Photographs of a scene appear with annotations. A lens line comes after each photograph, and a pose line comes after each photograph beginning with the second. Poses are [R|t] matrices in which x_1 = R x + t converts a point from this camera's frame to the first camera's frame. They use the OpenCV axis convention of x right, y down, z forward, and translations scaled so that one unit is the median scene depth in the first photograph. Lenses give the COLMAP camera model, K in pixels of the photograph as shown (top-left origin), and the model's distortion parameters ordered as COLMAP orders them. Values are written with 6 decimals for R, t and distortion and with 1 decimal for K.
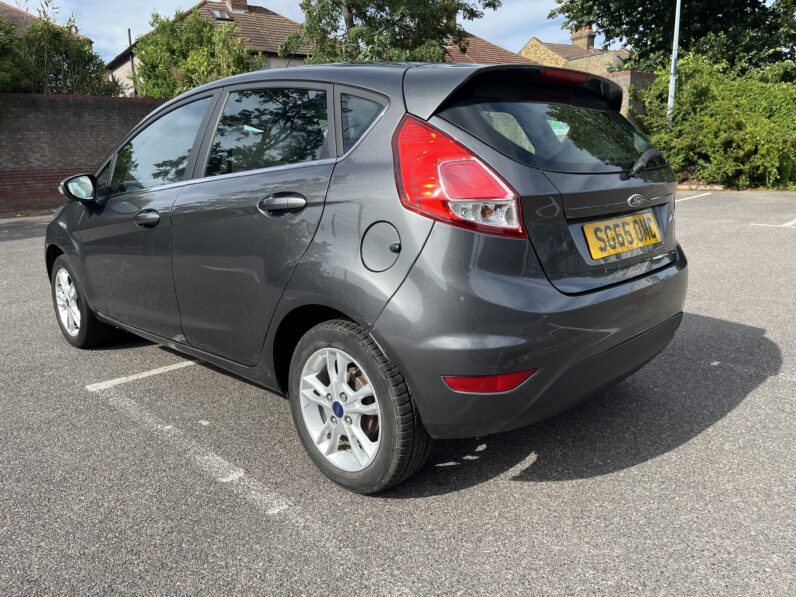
lens RADIAL K [[620.0, 0, 399.9], [0, 620.0, 292.0], [0, 0, 1]] dist [0.042928, -0.068934]
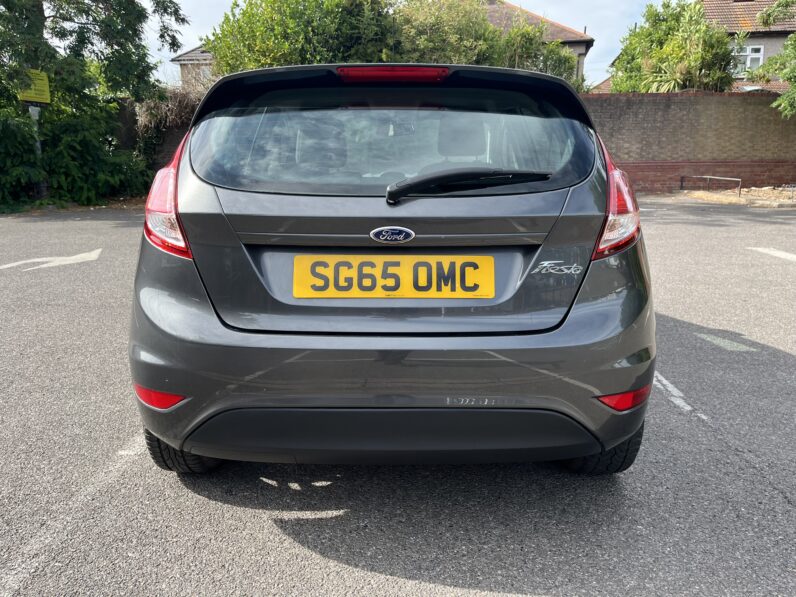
lens RADIAL K [[620.0, 0, 393.8], [0, 620.0, 301.2], [0, 0, 1]] dist [0.042928, -0.068934]
pose [[0.694606, 0.190601, -0.693682, 0.920140], [-0.172527, 0.980258, 0.096587, -0.141448], [0.698397, 0.052589, 0.713776, 0.468541]]
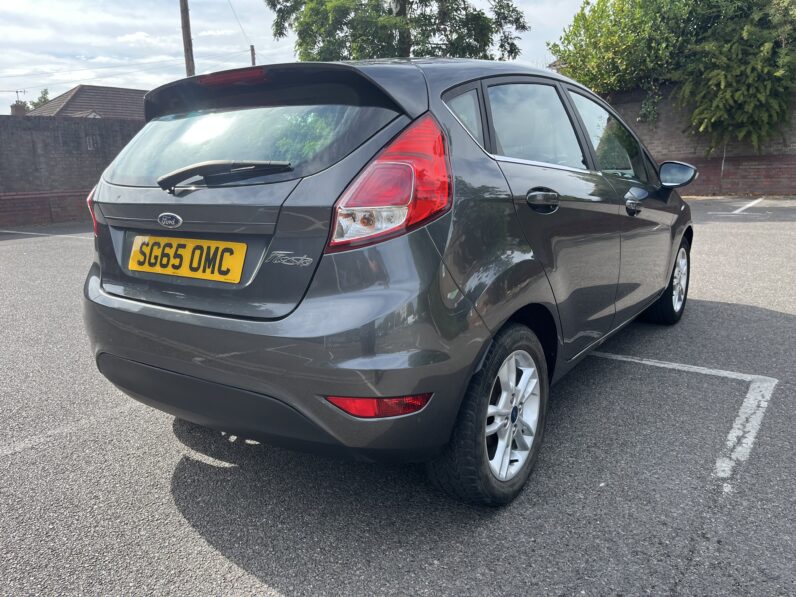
lens RADIAL K [[620.0, 0, 399.3], [0, 620.0, 299.6], [0, 0, 1]] dist [0.042928, -0.068934]
pose [[0.159369, 0.234183, -0.959041, 1.298906], [-0.184574, 0.961395, 0.204086, -0.278712], [0.969811, 0.144489, 0.196441, 1.160346]]
